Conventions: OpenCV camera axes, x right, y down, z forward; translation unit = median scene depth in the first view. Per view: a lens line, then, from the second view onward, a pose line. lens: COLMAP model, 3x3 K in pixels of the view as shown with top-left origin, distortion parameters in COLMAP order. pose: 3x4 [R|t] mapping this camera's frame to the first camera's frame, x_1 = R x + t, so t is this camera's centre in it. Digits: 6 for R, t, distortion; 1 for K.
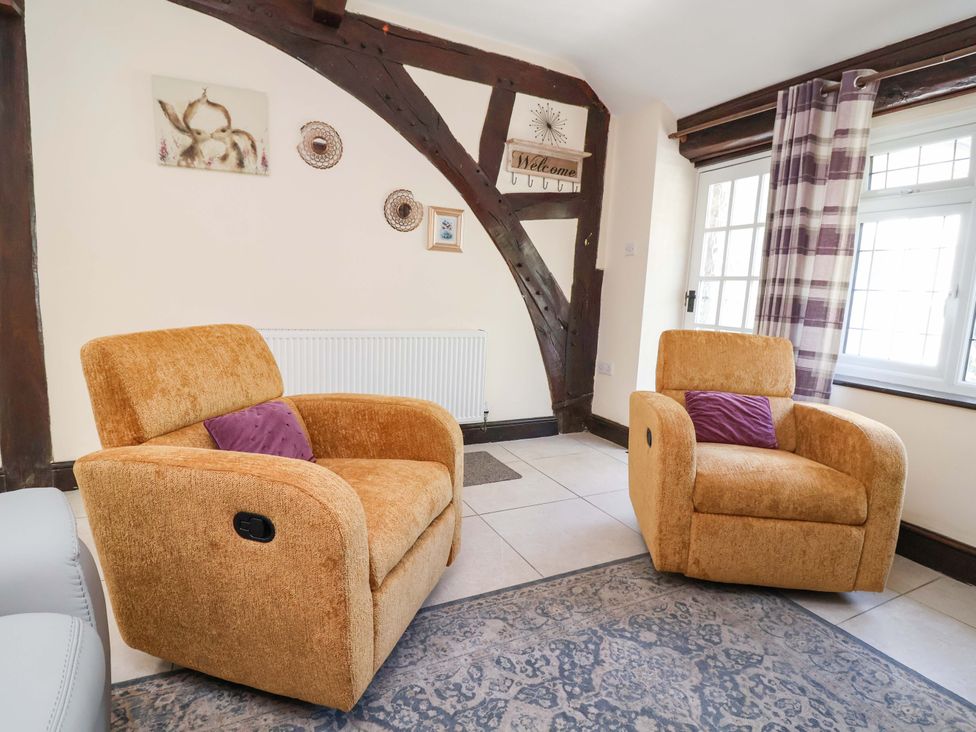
lens RADIAL K [[510.8, 0, 486.8], [0, 510.8, 363.3], [0, 0, 1]] dist [0.002908, -0.016019]
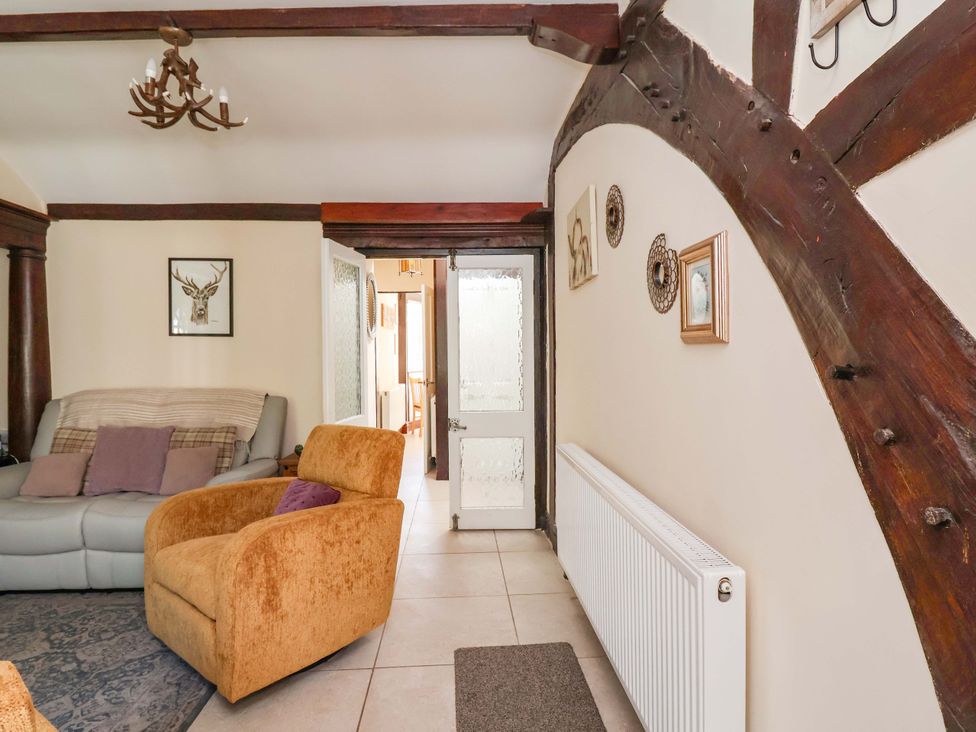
lens RADIAL K [[531.3, 0, 485.1], [0, 531.3, 364.8], [0, 0, 1]] dist [0.002782, -0.016117]
pose [[-0.397305, -0.015533, -0.917555, 0.824728], [-0.140169, 0.989152, 0.043948, -0.424433], [0.906918, 0.146074, -0.395173, 2.188302]]
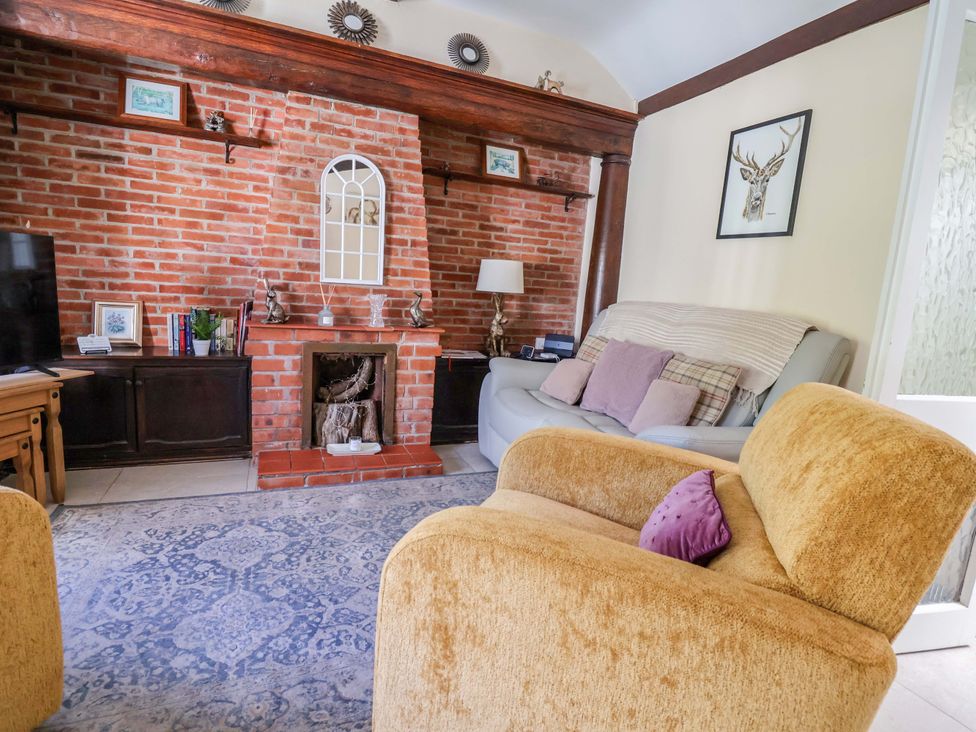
lens RADIAL K [[510.8, 0, 486.8], [0, 510.8, 363.3], [0, 0, 1]] dist [0.002908, -0.016019]
pose [[-0.991400, -0.122994, 0.044707, -0.185311], [-0.104707, 0.950428, 0.292784, -0.268596], [-0.078502, 0.285585, -0.955133, 1.780964]]
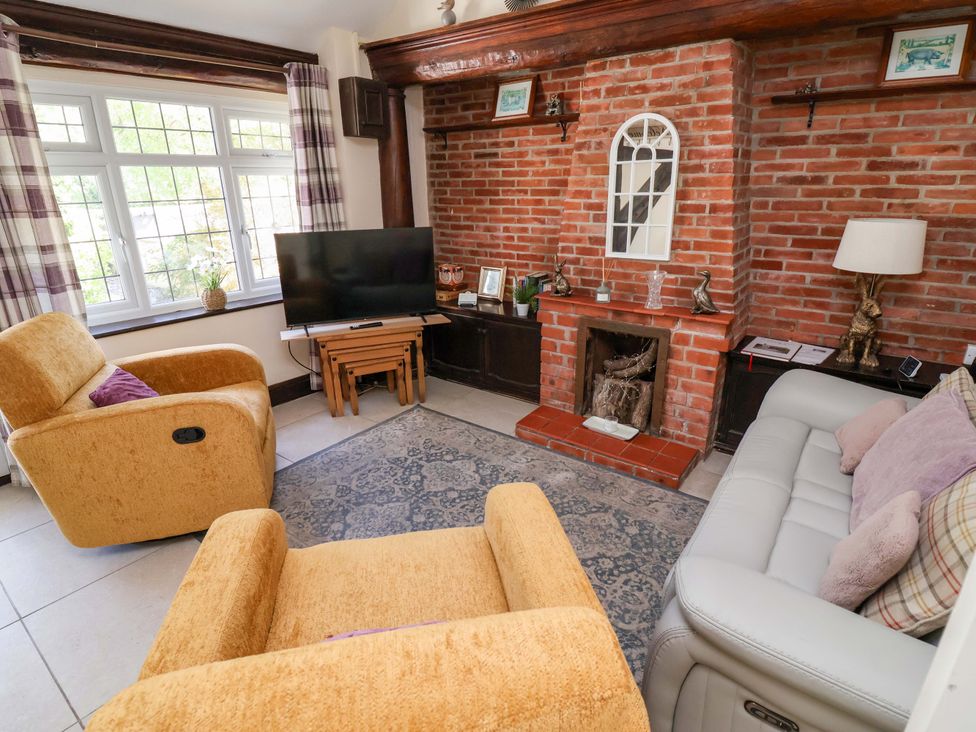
lens RADIAL K [[510.8, 0, 486.8], [0, 510.8, 363.3], [0, 0, 1]] dist [0.002908, -0.016019]
pose [[-0.447741, -0.334222, 0.829352, -0.944704], [0.121136, 0.896293, 0.426597, -0.438586], [-0.885920, 0.291469, -0.360820, 1.100666]]
